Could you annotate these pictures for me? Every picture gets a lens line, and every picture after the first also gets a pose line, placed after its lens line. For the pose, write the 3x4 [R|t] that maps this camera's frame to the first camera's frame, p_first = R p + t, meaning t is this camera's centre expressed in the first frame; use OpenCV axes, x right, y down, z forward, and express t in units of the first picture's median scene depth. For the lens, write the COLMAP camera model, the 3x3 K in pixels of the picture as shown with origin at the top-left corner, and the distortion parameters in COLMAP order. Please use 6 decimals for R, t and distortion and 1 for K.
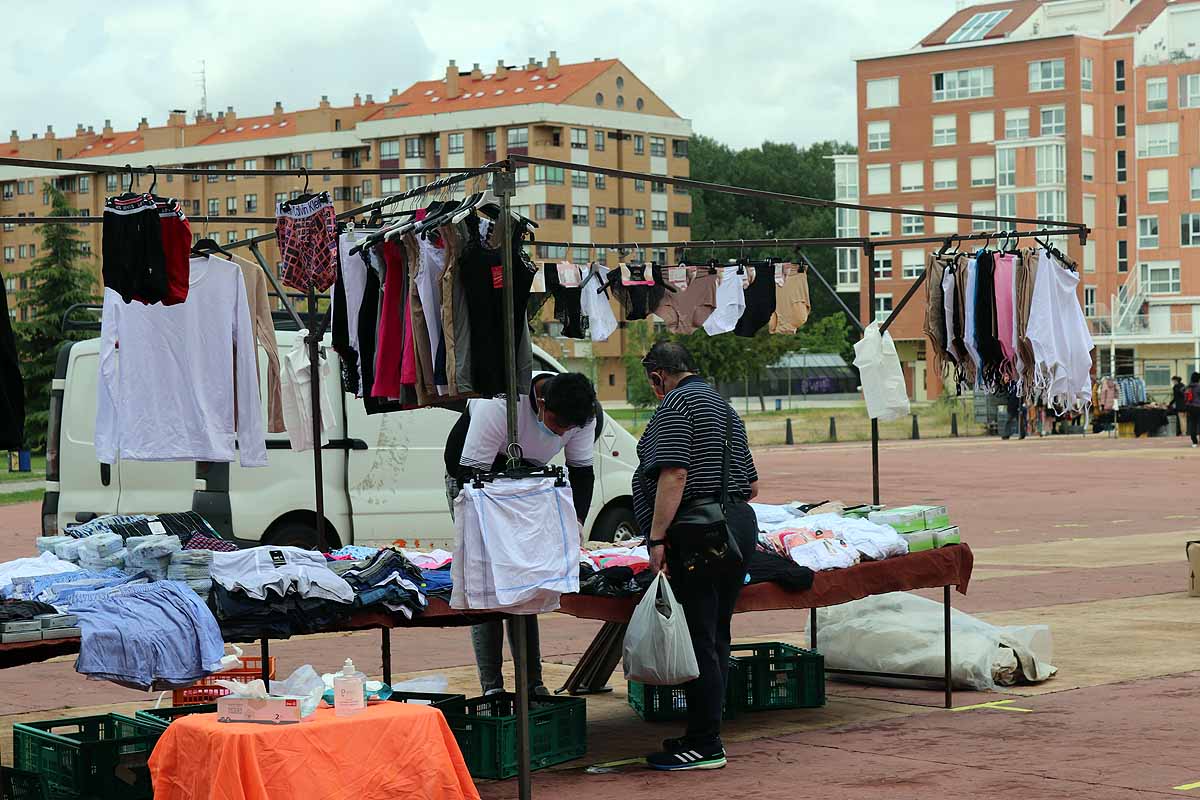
lens RADIAL K [[2403.6, 0, 600.1], [0, 2403.6, 388.0], [0, 0, 1]] dist [0.019230, 0.000000]
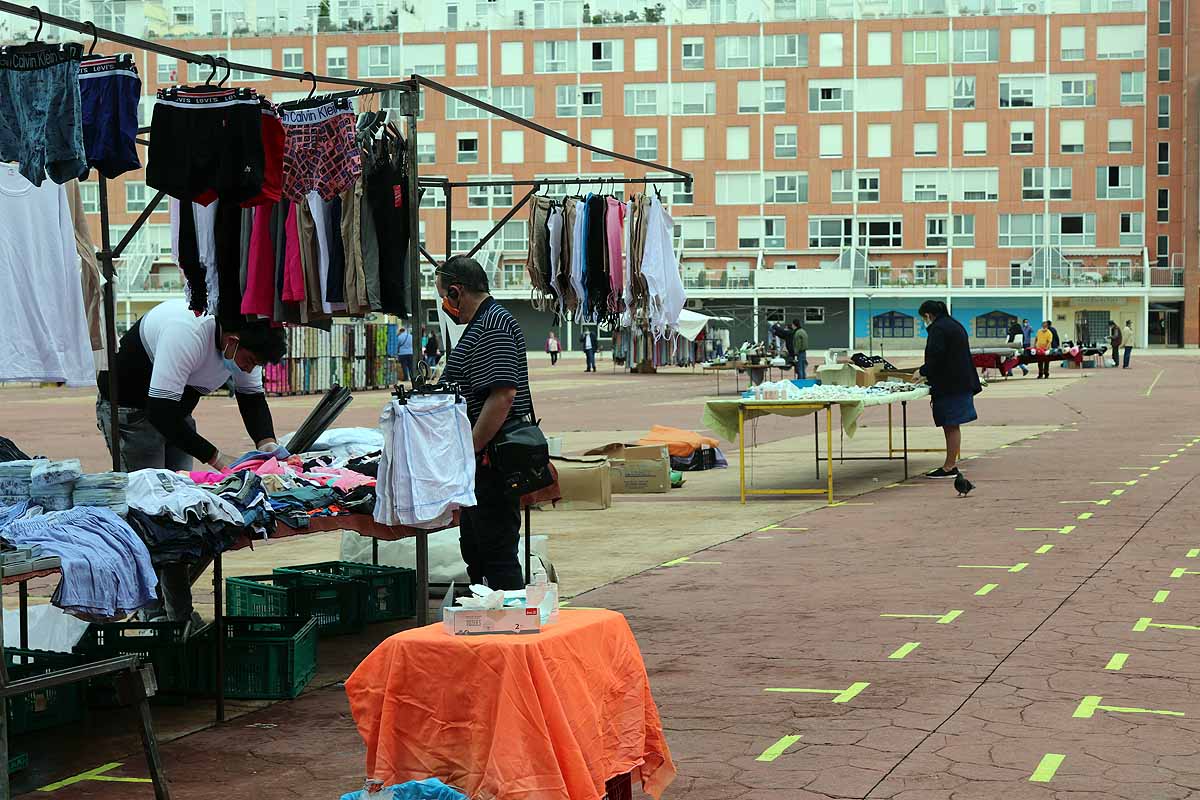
lens RADIAL K [[2196.6, 0, 591.1], [0, 2196.6, 404.5], [0, 0, 1]] dist [0.015846, 0.000000]
pose [[0.869766, -0.008306, 0.493394, -0.431198], [-0.004713, 0.999673, 0.025138, 0.018035], [-0.493442, -0.024190, 0.869442, 0.160433]]
